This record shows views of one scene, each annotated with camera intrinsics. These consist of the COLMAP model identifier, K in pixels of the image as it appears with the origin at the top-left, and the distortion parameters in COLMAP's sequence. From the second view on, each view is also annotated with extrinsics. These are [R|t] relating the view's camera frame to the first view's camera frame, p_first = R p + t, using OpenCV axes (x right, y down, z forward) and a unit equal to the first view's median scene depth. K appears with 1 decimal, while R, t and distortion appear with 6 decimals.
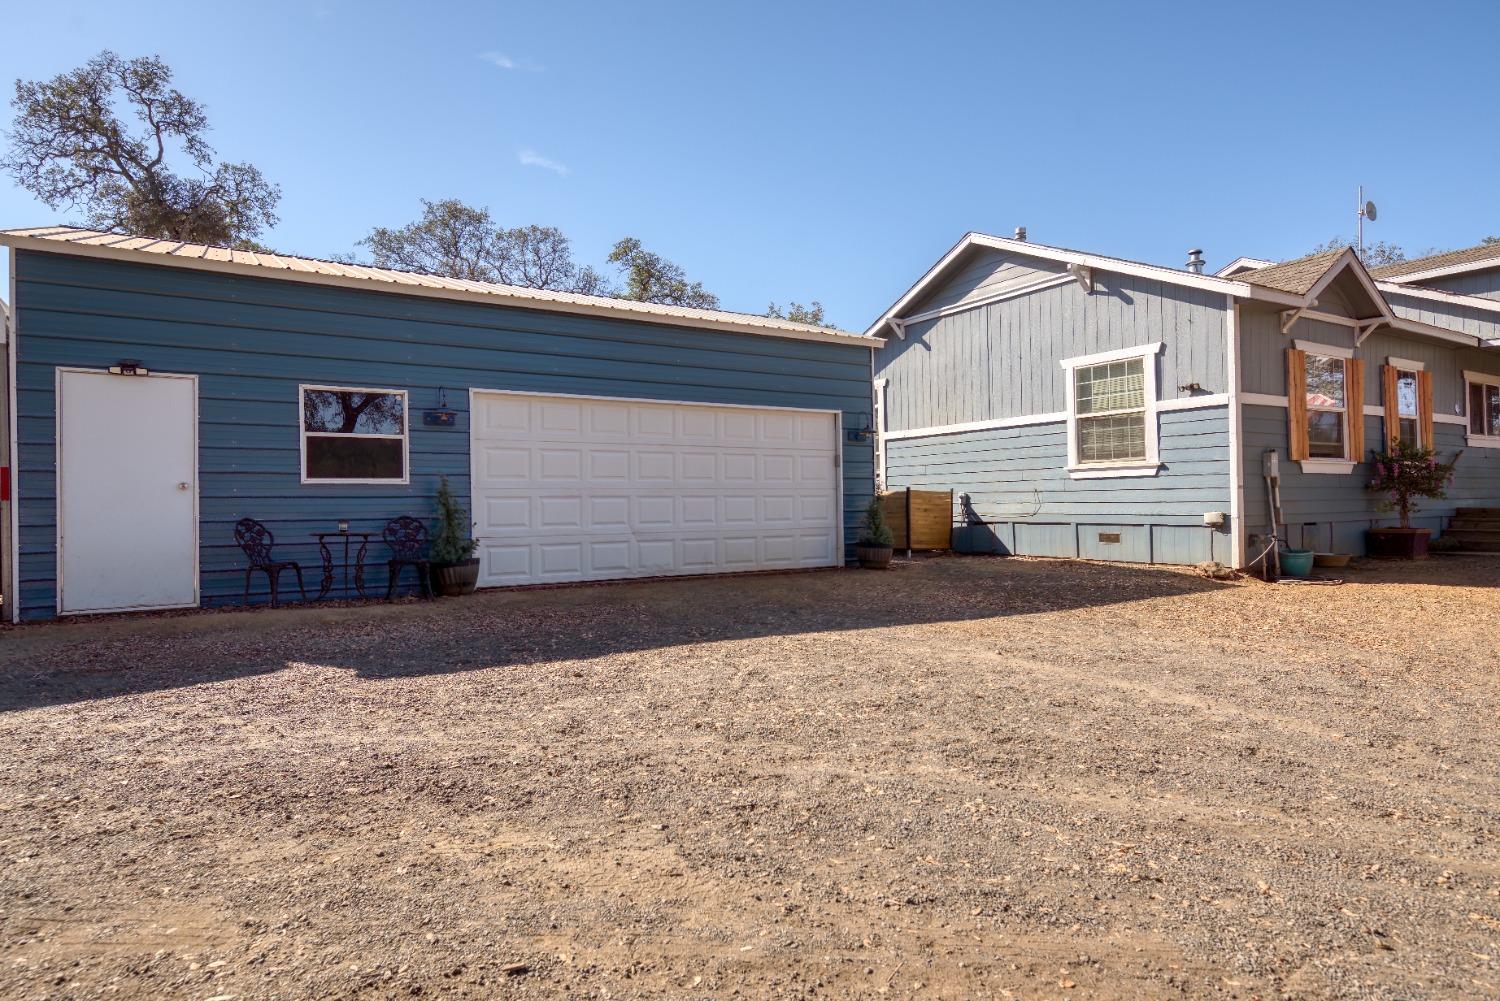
lens RADIAL K [[808.9, 0, 755.3], [0, 808.9, 495.8], [0, 0, 1]] dist [0.010282, -0.000142]
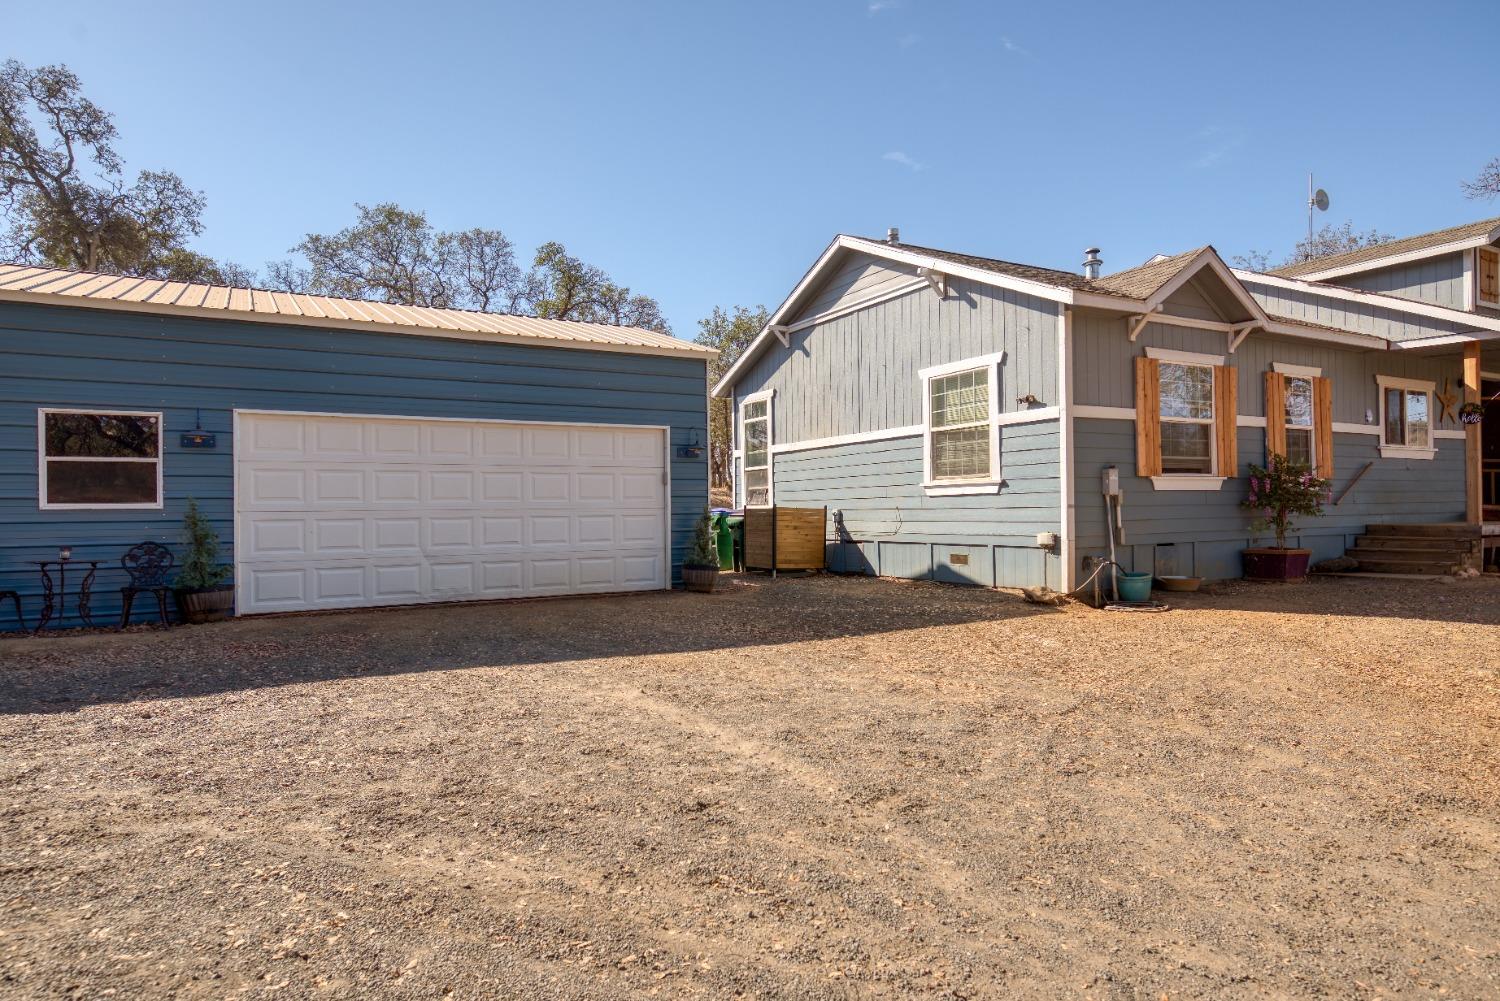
lens RADIAL K [[846.9, 0, 760.0], [0, 846.9, 505.9], [0, 0, 1]] dist [0.013351, -0.000298]
pose [[0.999040, -0.002924, -0.043718, 0.250082], [0.003100, 0.999987, 0.003955, -0.014280], [0.043706, -0.004087, 0.999036, 0.005251]]
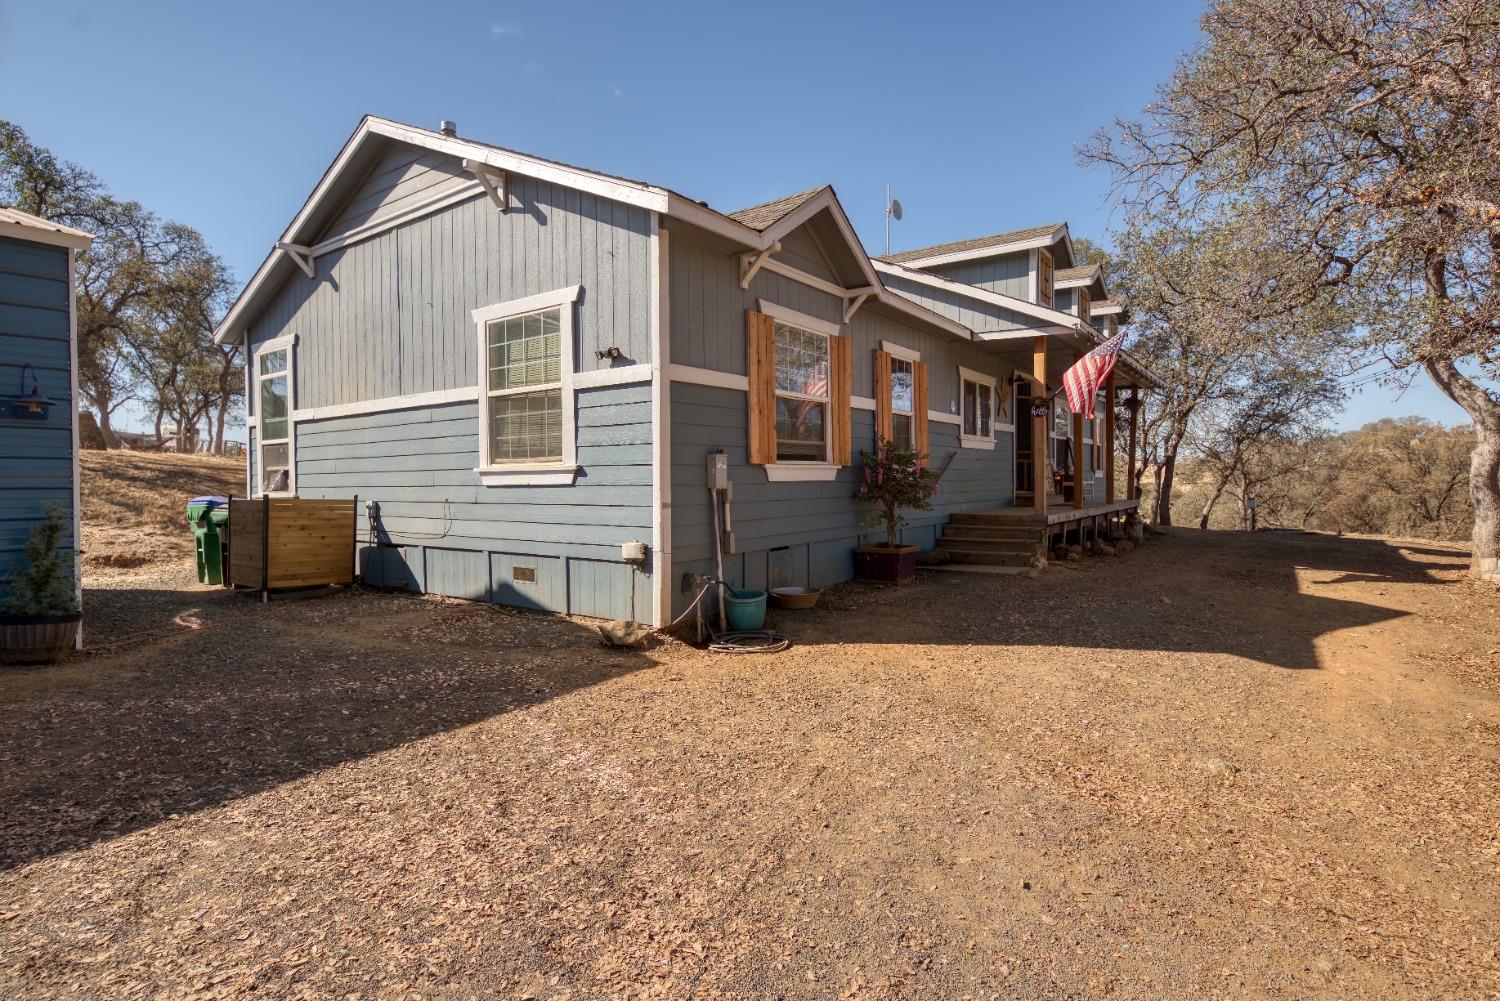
lens RADIAL K [[702.2, 0, 726.1], [0, 702.2, 496.1], [0, 0, 1]] dist [0.012775, -0.009962]
pose [[0.936134, -0.005900, 0.351595, 0.390675], [-0.004344, 0.999589, 0.028340, -0.030990], [-0.351617, -0.028057, 0.935723, 0.391955]]
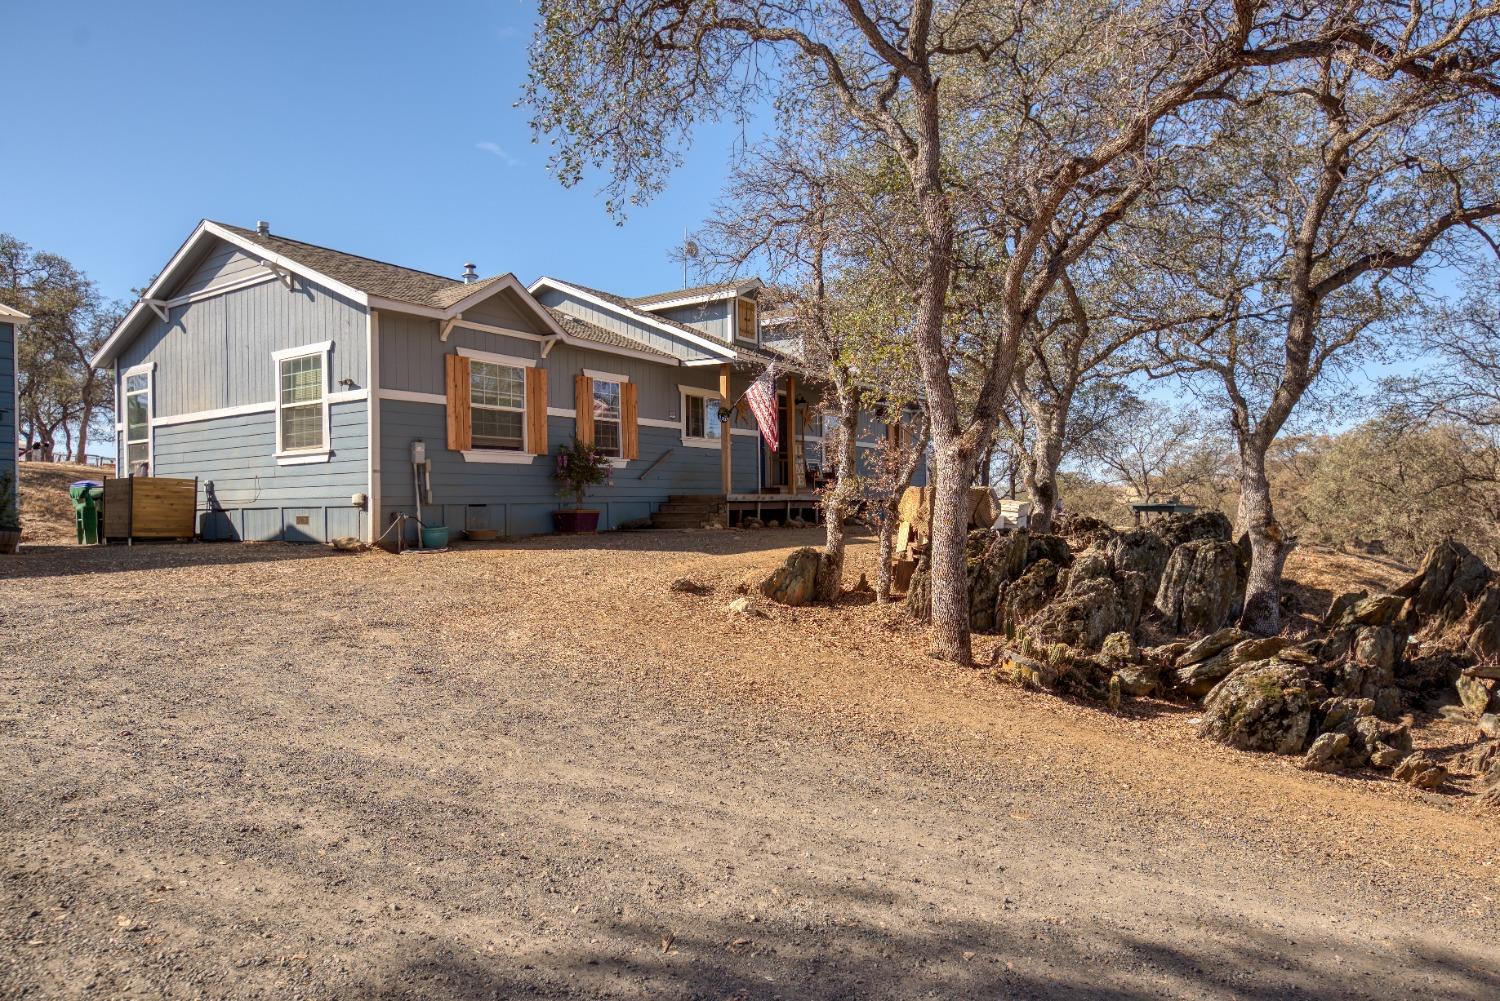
lens RADIAL K [[846.9, 0, 760.0], [0, 846.9, 505.9], [0, 0, 1]] dist [0.013351, -0.000298]
pose [[0.914059, -0.004924, 0.405551, 0.537702], [0.004024, 0.999987, 0.003071, 0.032496], [-0.405561, -0.001175, 0.914067, -0.277623]]
